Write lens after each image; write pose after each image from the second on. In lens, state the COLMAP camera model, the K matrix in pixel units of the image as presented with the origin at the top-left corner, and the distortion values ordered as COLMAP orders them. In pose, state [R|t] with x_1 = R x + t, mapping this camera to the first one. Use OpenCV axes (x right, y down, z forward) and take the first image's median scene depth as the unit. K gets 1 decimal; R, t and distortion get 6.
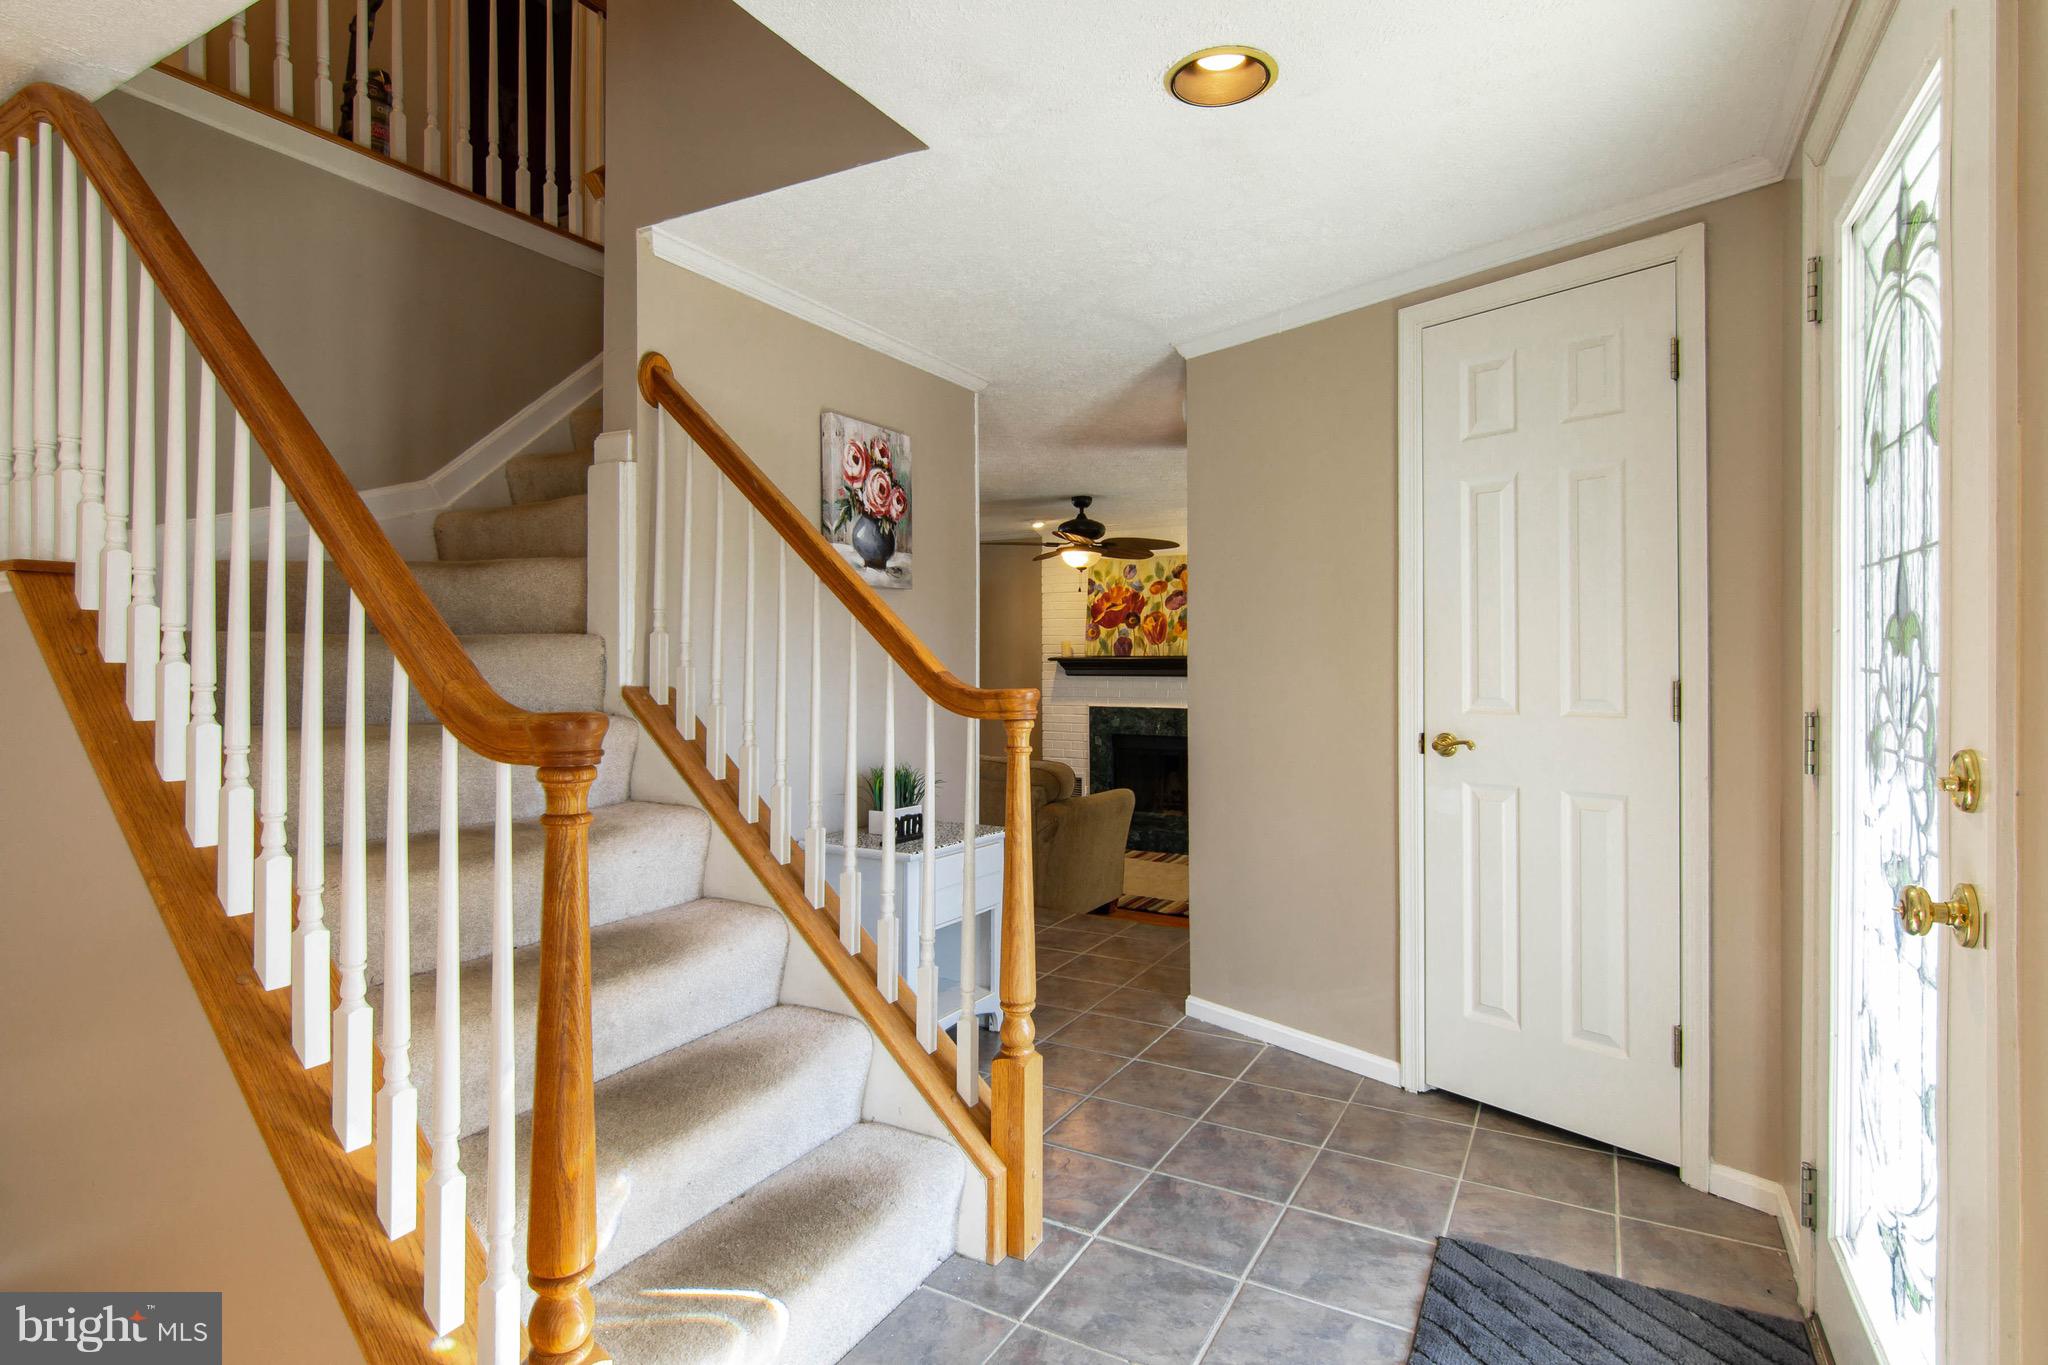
lens RADIAL K [[1040.0, 0, 1023.9], [0, 1040.0, 665.2], [0, 0, 1]] dist [-0.000608, -0.000054]
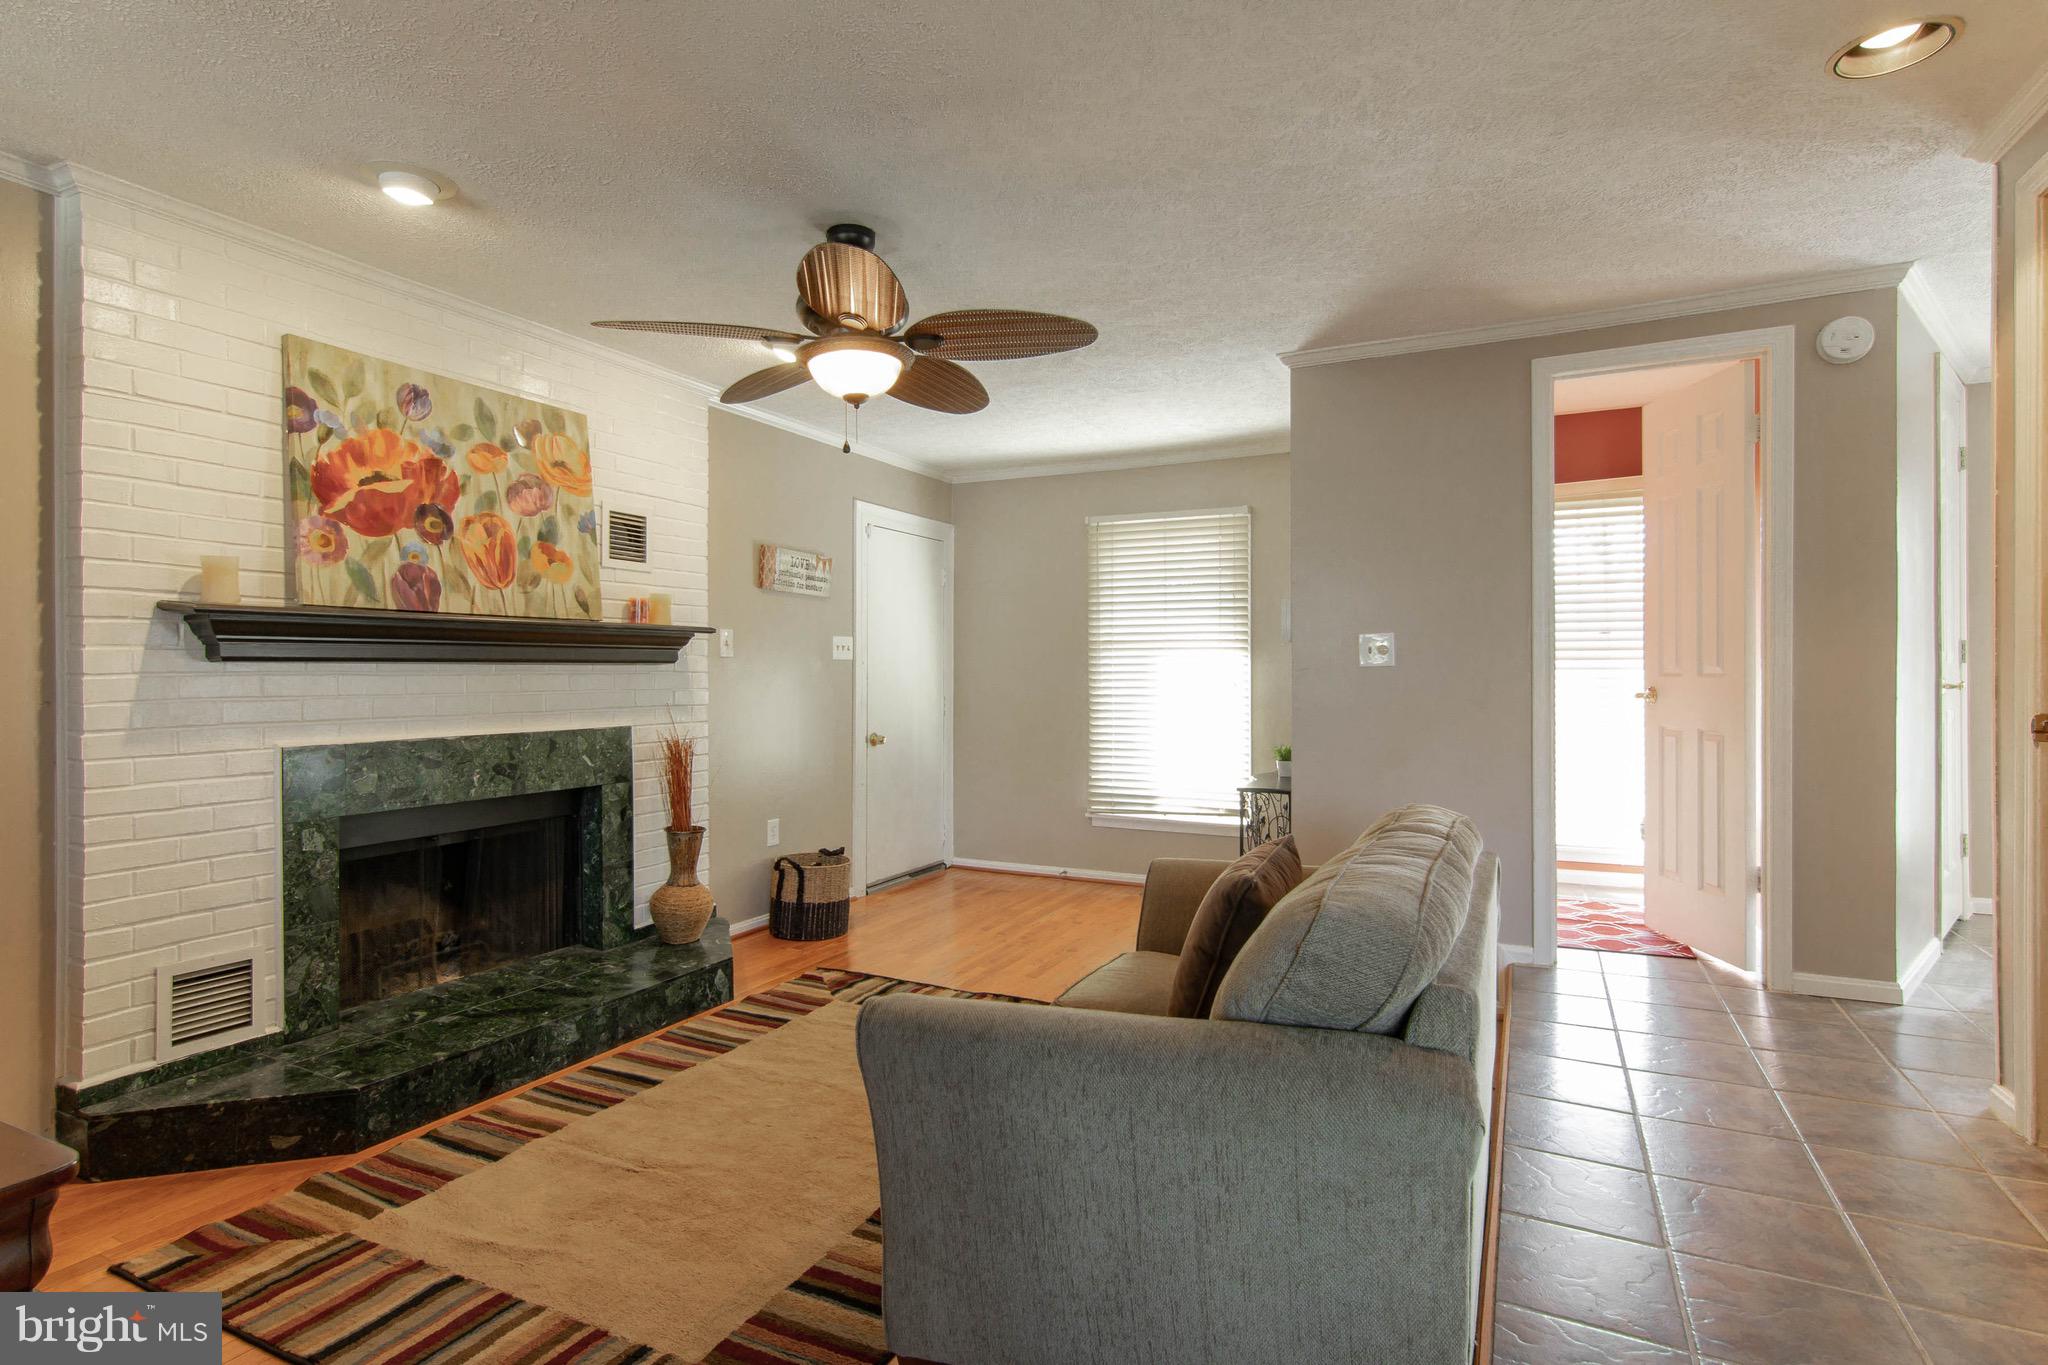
lens RADIAL K [[1040.0, 0, 1023.3], [0, 1040.0, 675.4], [0, 0, 1]] dist [-0.000608, -0.000054]
pose [[-0.052074, -0.001965, 0.998641, -0.312702], [0.011948, 0.999925, 0.002590, 0.017468], [-0.998572, 0.012067, -0.052047, 0.788636]]
